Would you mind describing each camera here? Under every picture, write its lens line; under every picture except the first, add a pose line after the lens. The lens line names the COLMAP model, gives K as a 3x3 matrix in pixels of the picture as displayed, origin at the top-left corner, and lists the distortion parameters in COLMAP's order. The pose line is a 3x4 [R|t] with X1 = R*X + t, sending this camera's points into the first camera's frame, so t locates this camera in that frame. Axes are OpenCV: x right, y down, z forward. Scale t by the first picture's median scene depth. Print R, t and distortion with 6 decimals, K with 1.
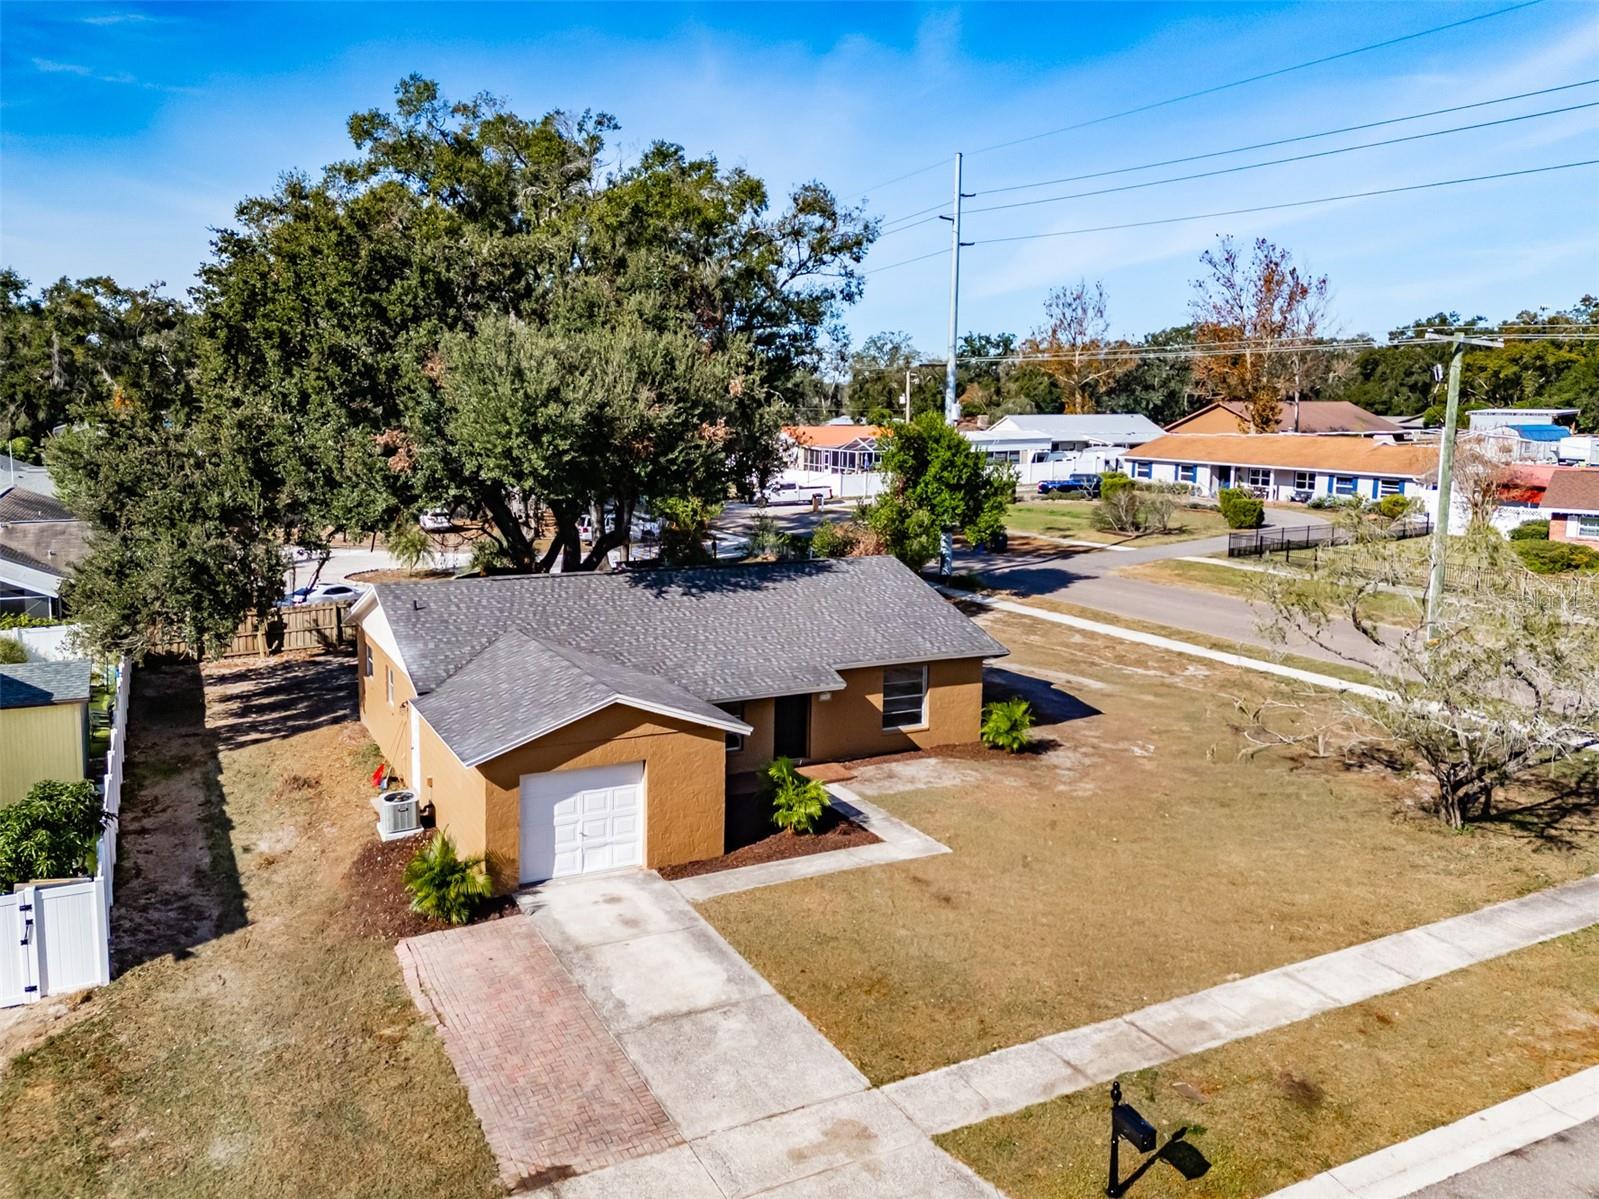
lens RADIAL K [[1221.2, 0, 716.3], [0, 1221.2, 558.0], [0, 0, 1]] dist [0.082267, -0.065003]
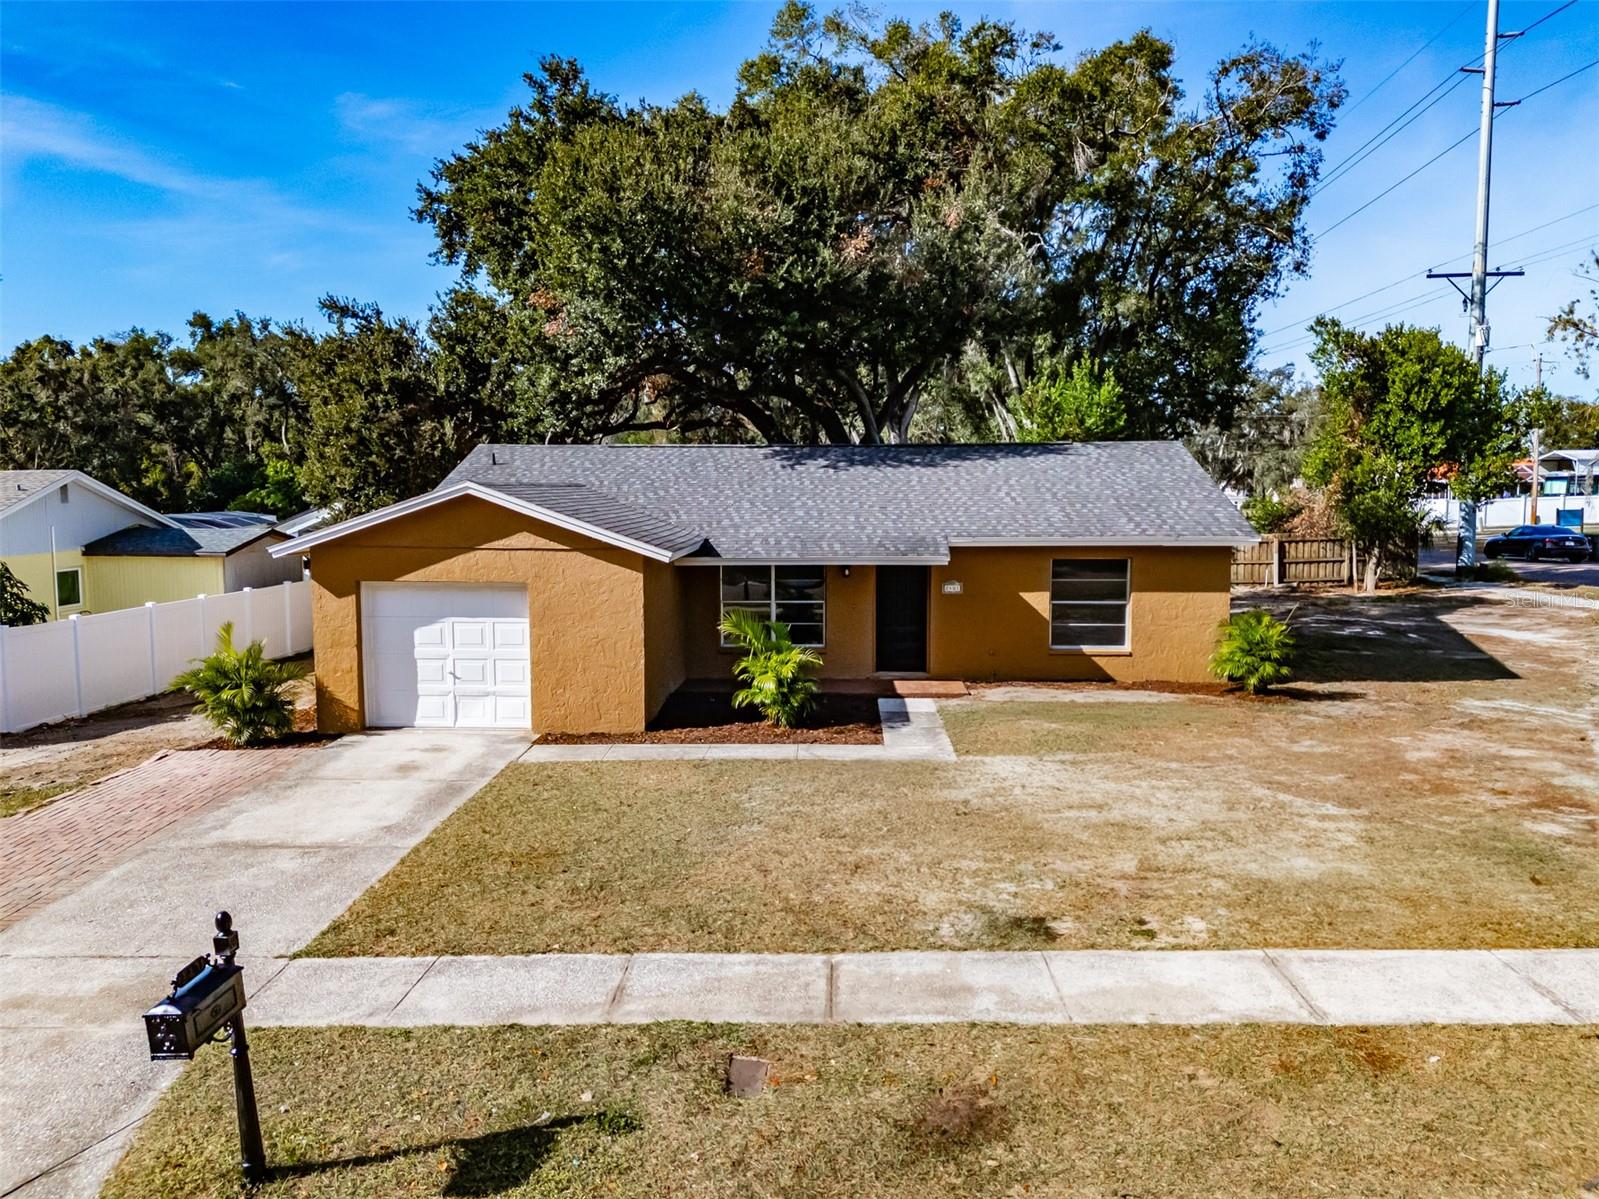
lens RADIAL K [[1197.3, 0, 781.7], [0, 1197.3, 603.5], [0, 0, 1]] dist [0.091230, -0.097591]
pose [[0.879001, 0.034745, -0.475552, 0.371036], [-0.053280, 0.998253, -0.025548, 0.161236], [0.473834, 0.047794, 0.879317, 0.365045]]
